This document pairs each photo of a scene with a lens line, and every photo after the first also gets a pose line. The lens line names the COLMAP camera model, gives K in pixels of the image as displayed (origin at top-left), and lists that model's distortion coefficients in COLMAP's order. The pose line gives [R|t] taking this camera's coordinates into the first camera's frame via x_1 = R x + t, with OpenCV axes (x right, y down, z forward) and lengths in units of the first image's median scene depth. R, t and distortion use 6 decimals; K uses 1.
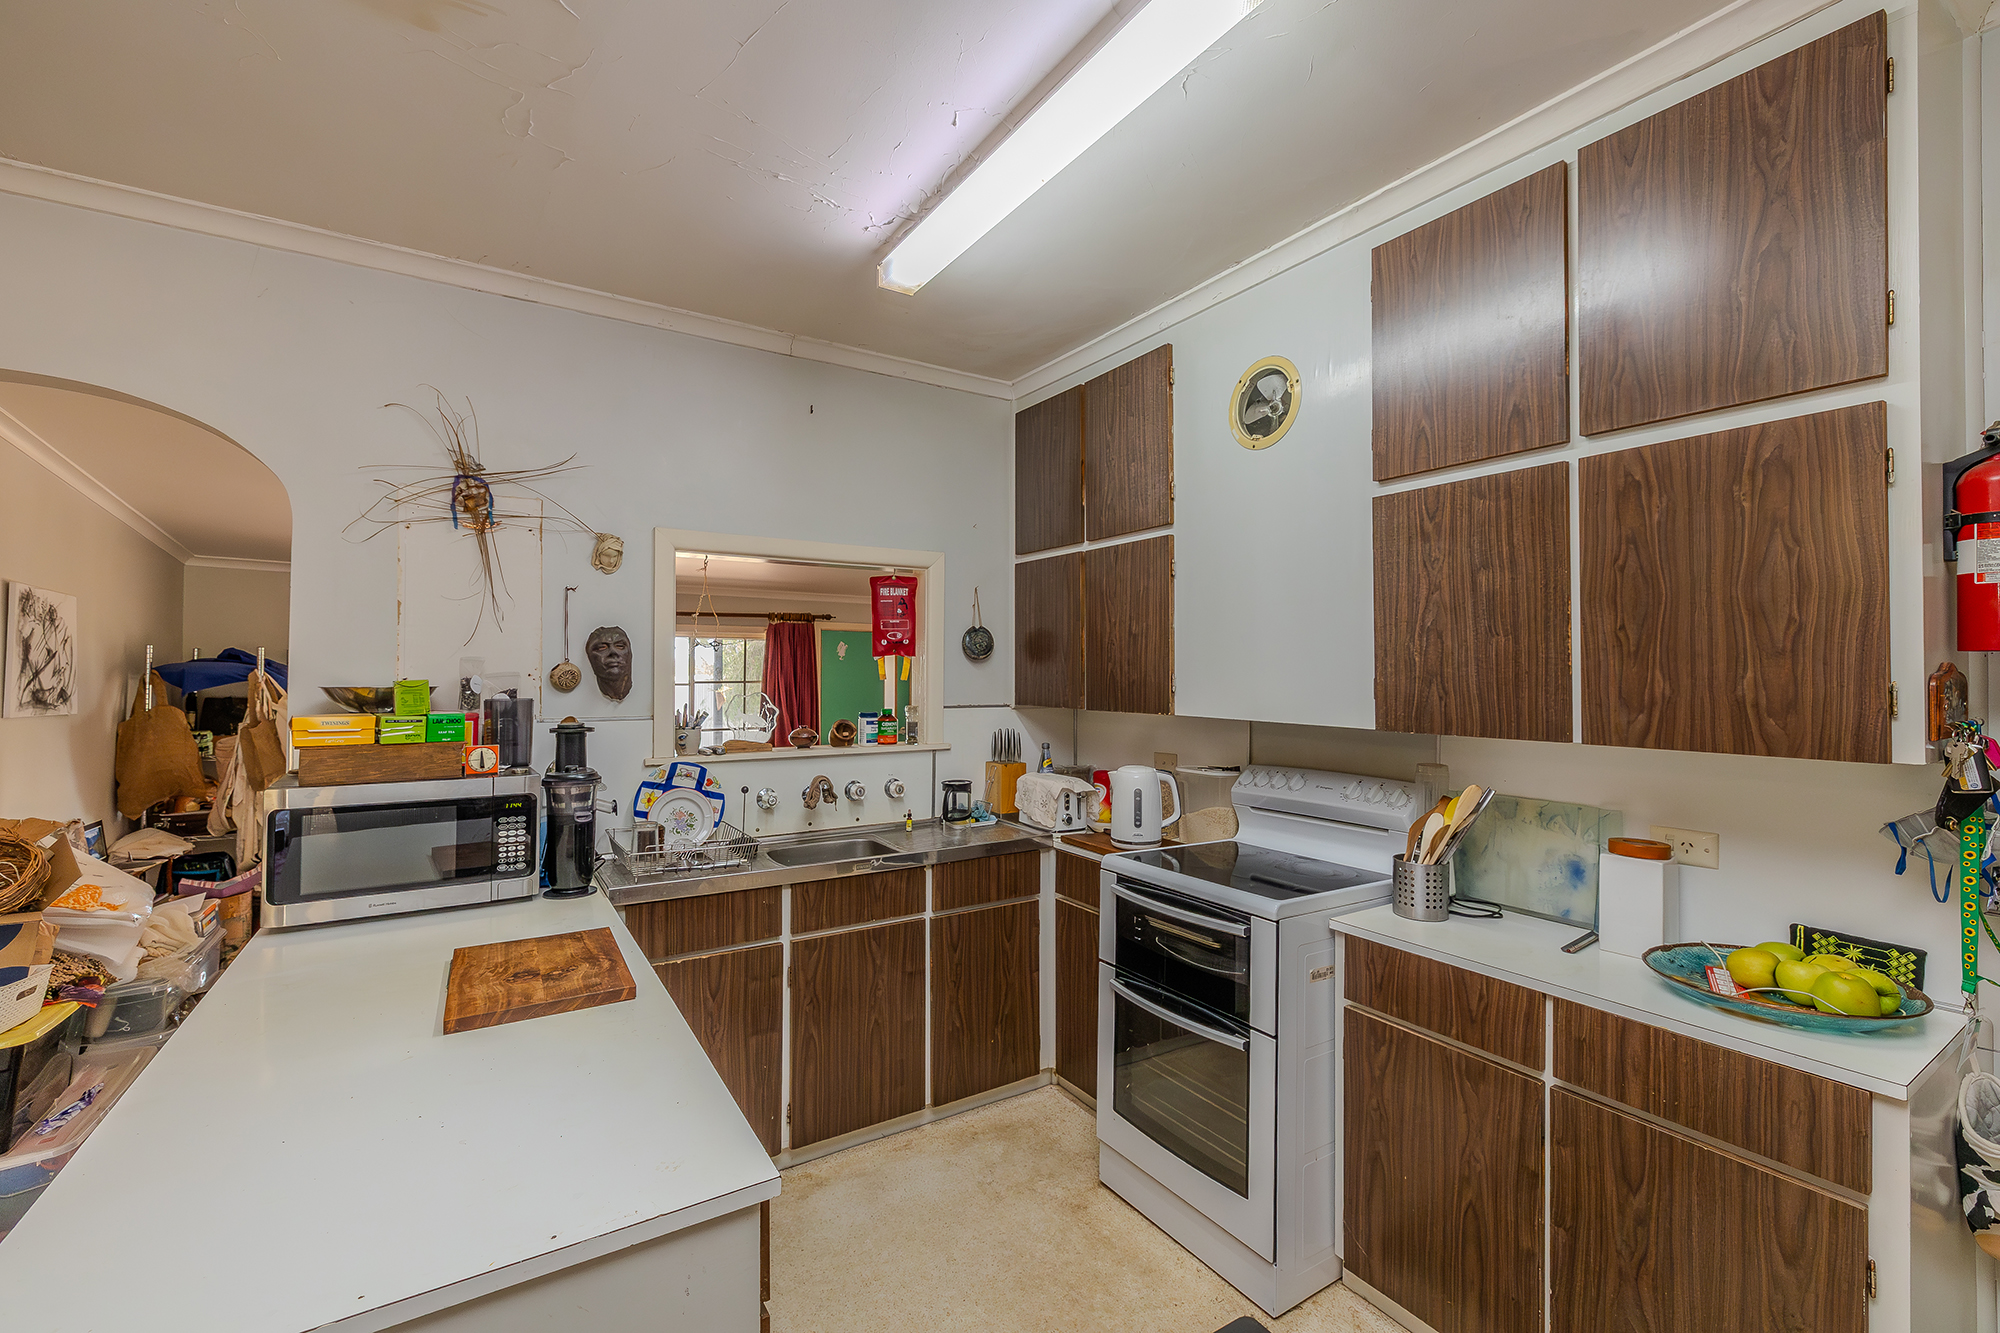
lens RADIAL K [[826.7, 0, 997.1], [0, 826.7, 666.0], [0, 0, 1]] dist [-0.001127, -0.000390]
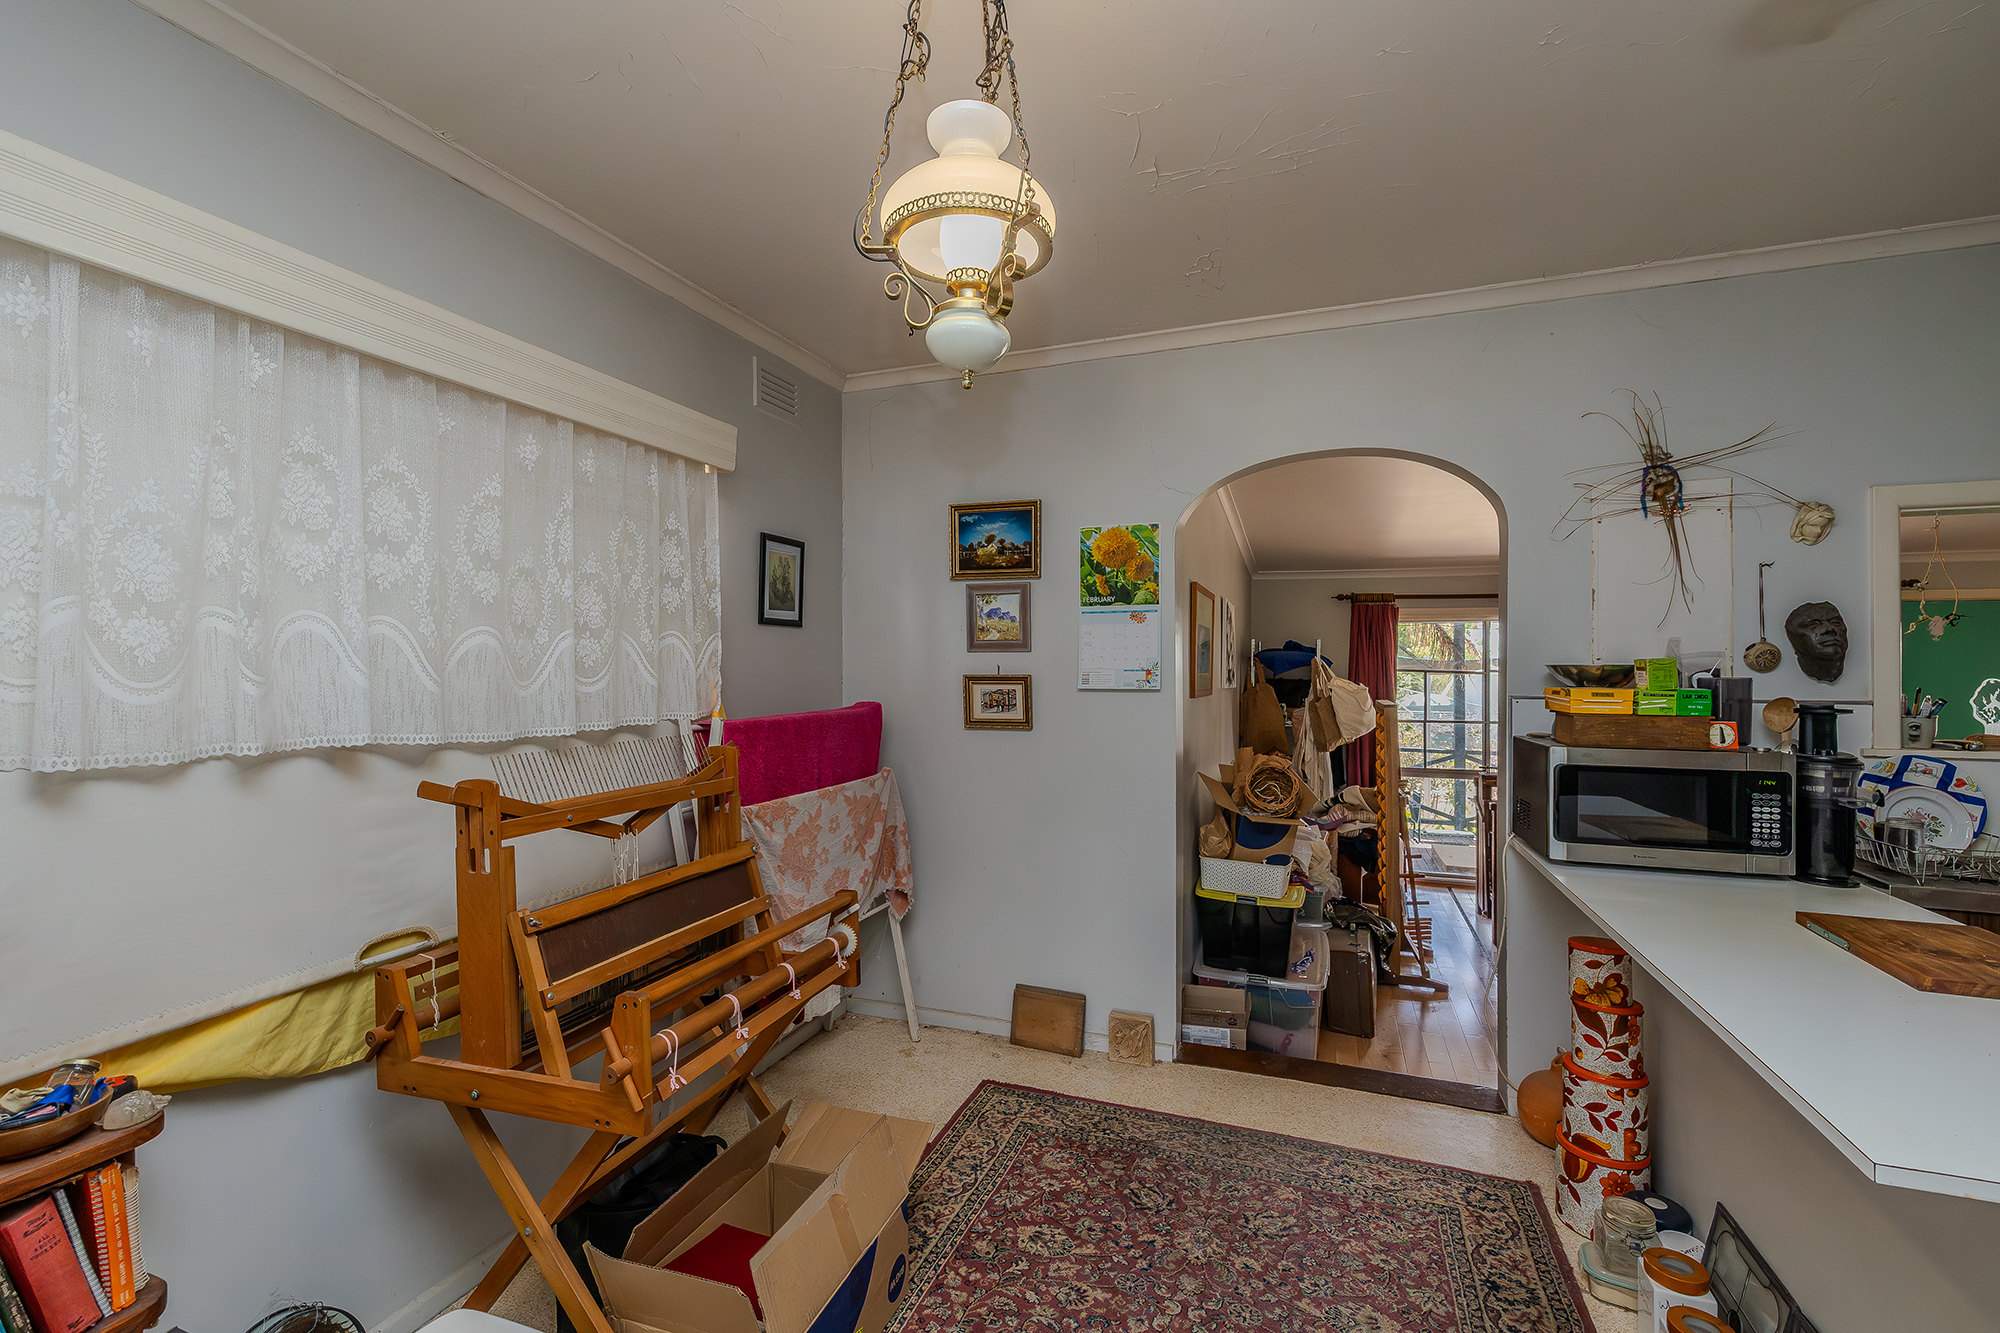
lens RADIAL K [[826.7, 0, 1006.5], [0, 826.7, 665.8], [0, 0, 1]] dist [-0.001127, -0.000390]
pose [[0.607165, 0.000390, -0.794575, -0.306324], [0.006876, 0.999960, 0.005746, 0.012912], [0.794546, -0.008952, 0.607138, -0.300255]]
